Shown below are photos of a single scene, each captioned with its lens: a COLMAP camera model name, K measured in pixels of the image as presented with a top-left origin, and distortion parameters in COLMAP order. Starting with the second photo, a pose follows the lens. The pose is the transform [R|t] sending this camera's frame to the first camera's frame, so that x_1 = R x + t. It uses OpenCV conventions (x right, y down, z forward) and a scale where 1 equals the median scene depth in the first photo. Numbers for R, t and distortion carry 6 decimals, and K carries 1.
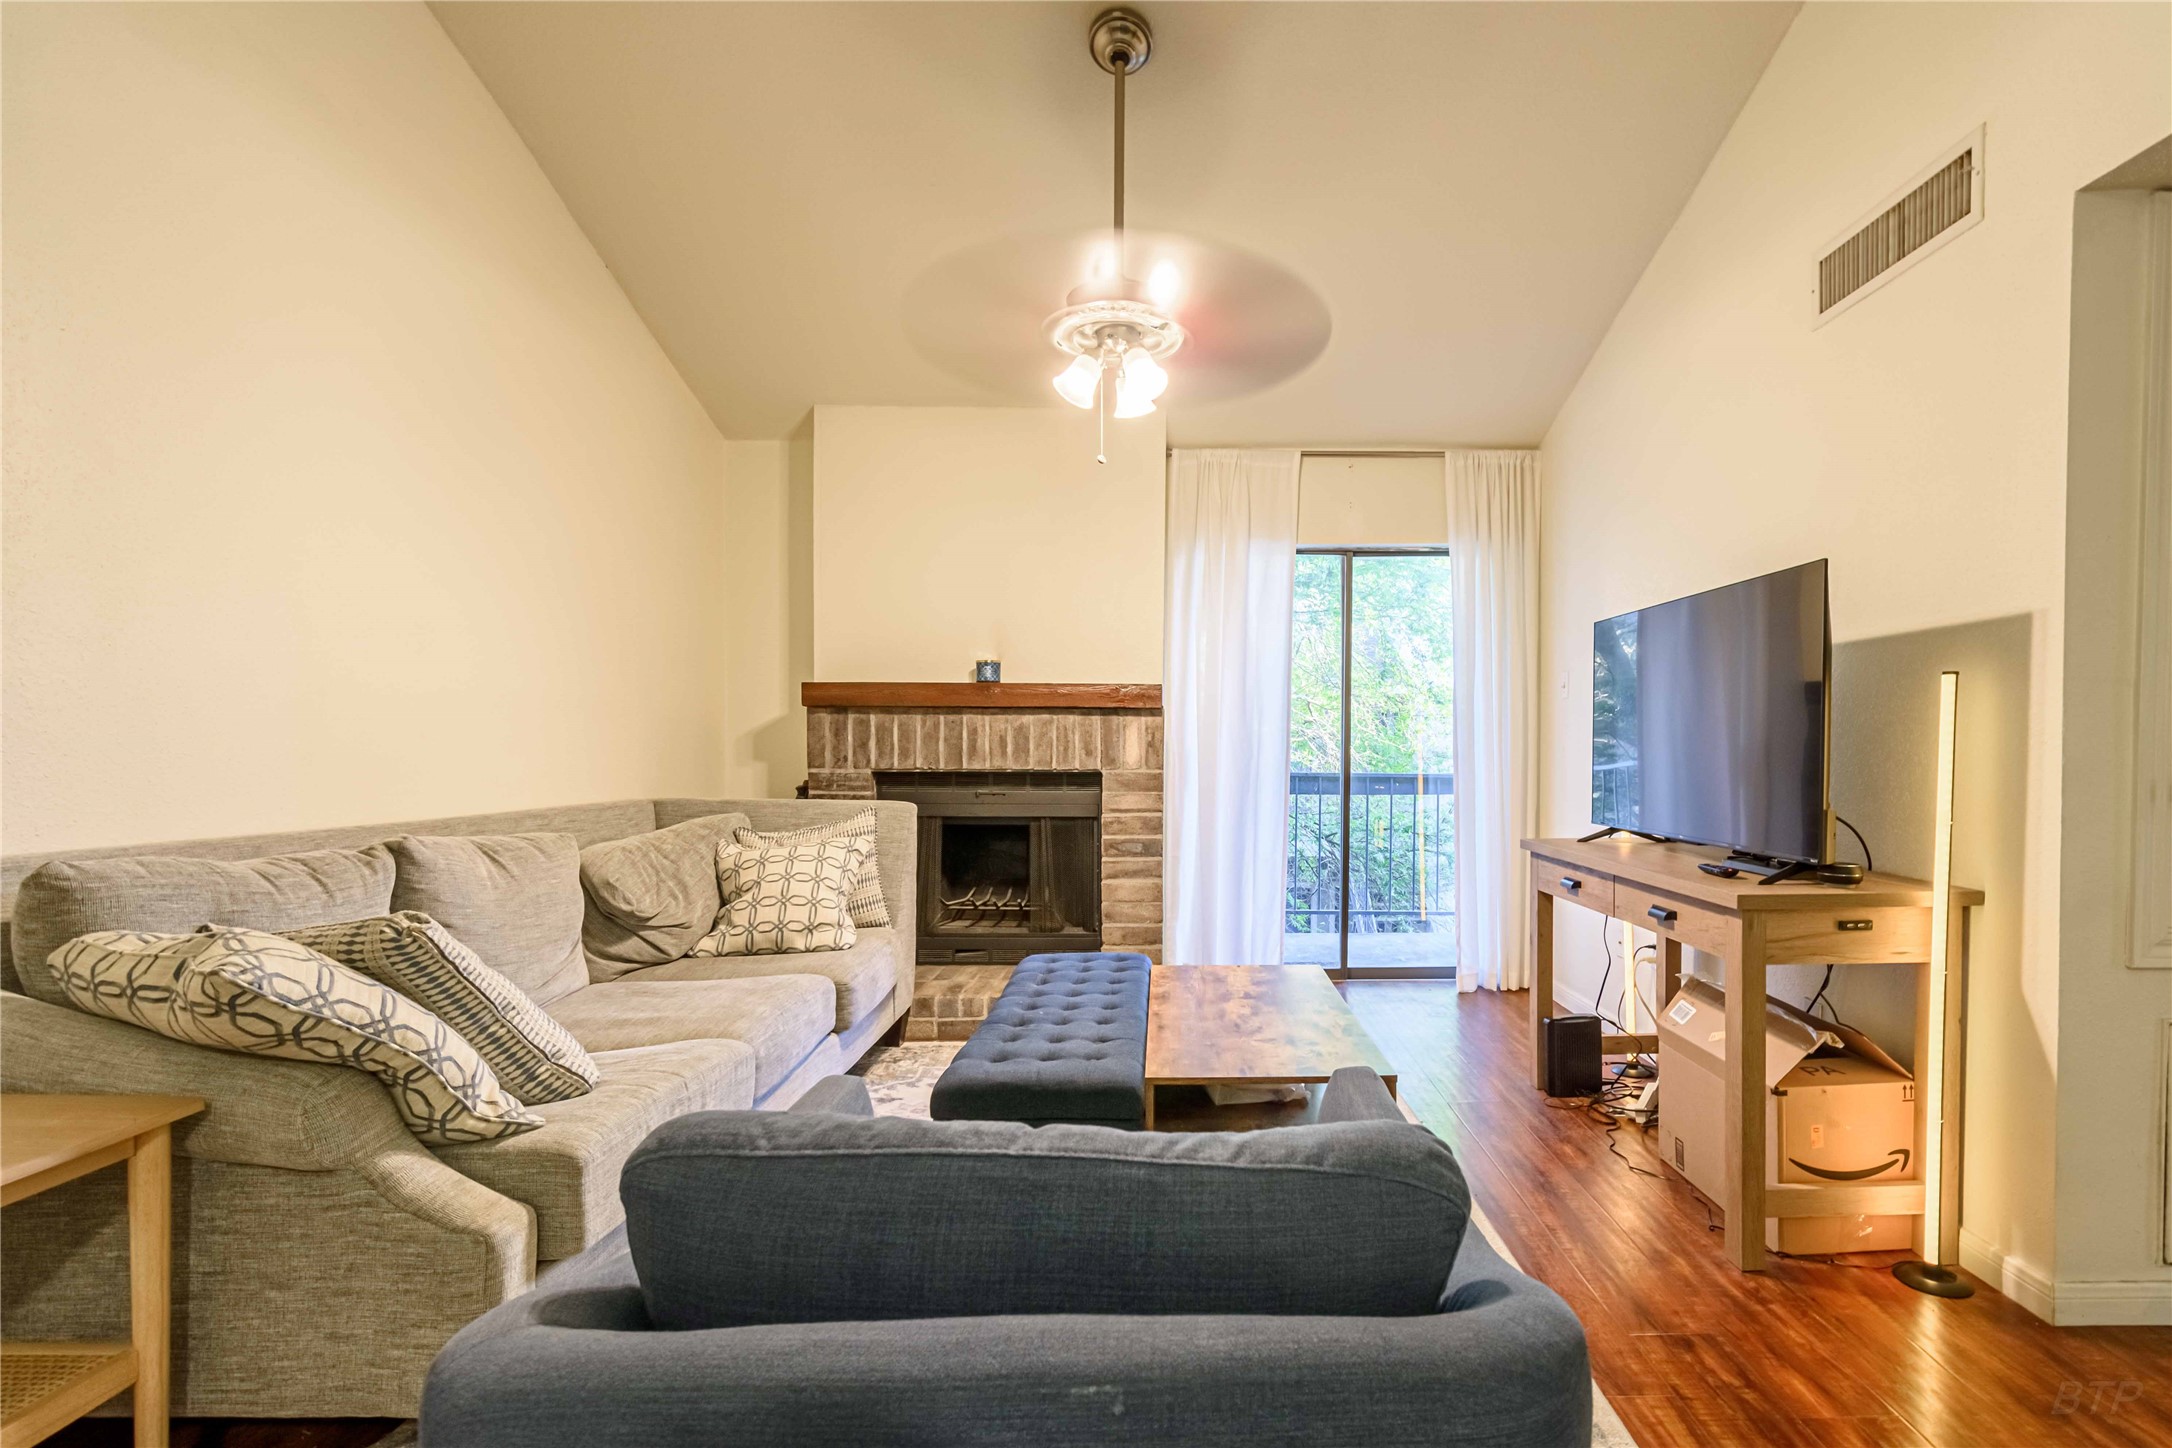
lens RADIAL K [[1020.3, 0, 1191.9], [0, 1020.3, 757.5], [0, 0, 1]] dist [0.003654, 0.000153]
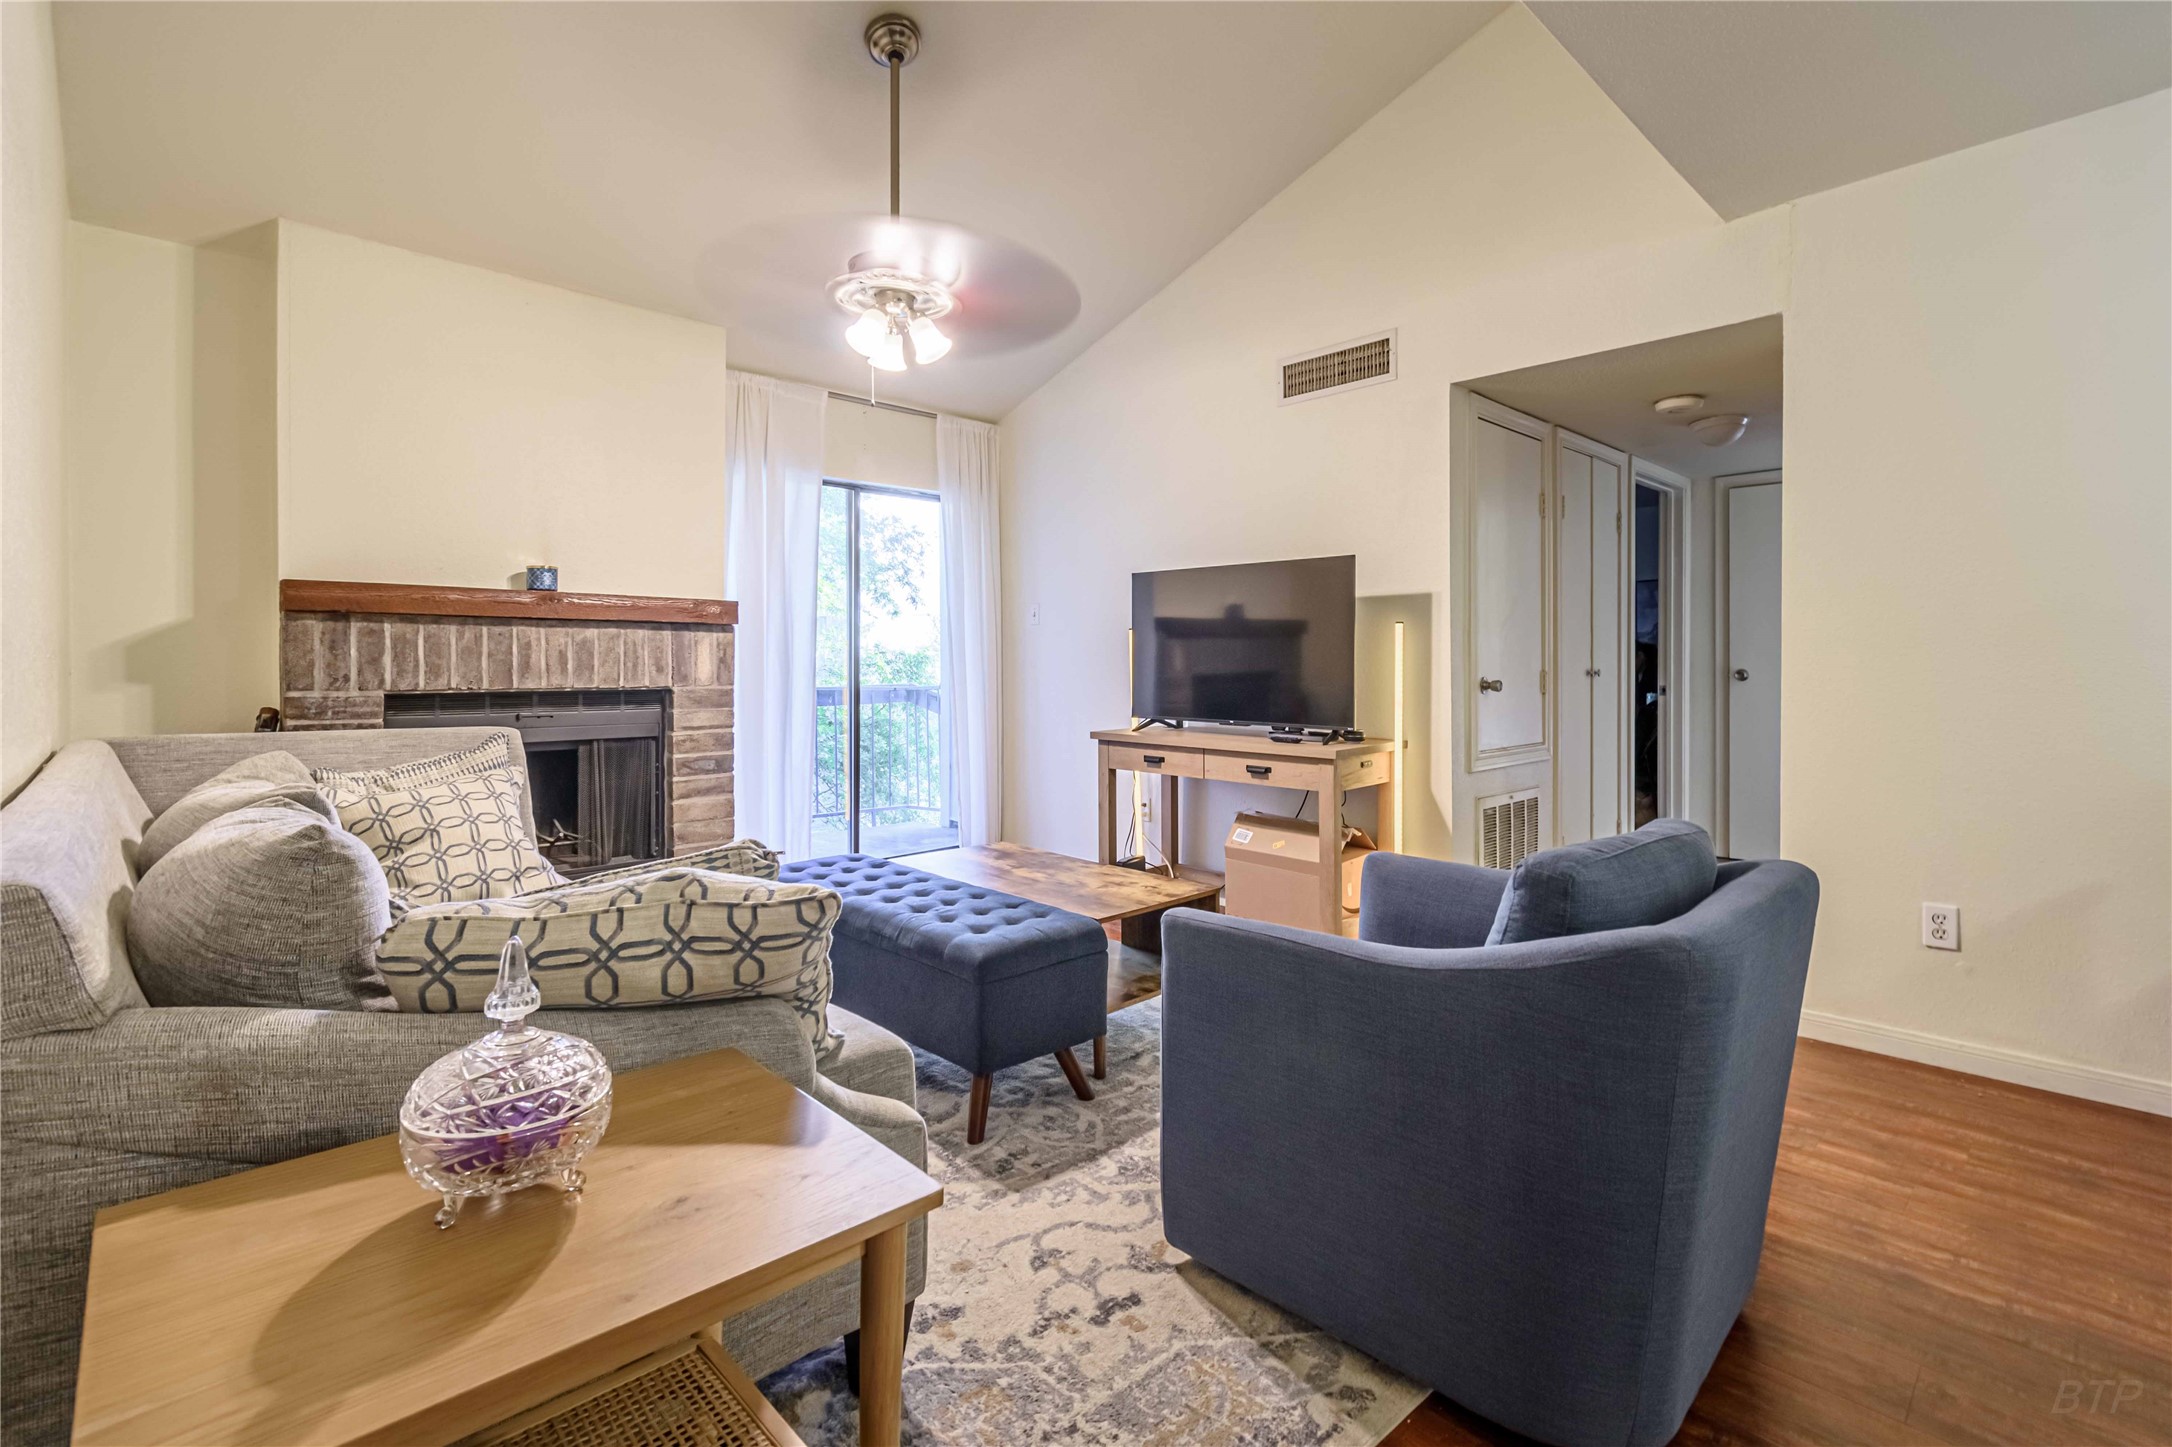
lens RADIAL K [[988.5, 0, 1105.2], [0, 988.5, 653.4], [0, 0, 1]] dist [0.001445, 0.000373]
pose [[0.723886, 0.004737, 0.689904, -0.439719], [0.007256, 0.999869, -0.014480, -0.002884], [-0.689882, 0.015488, 0.723756, 0.037790]]
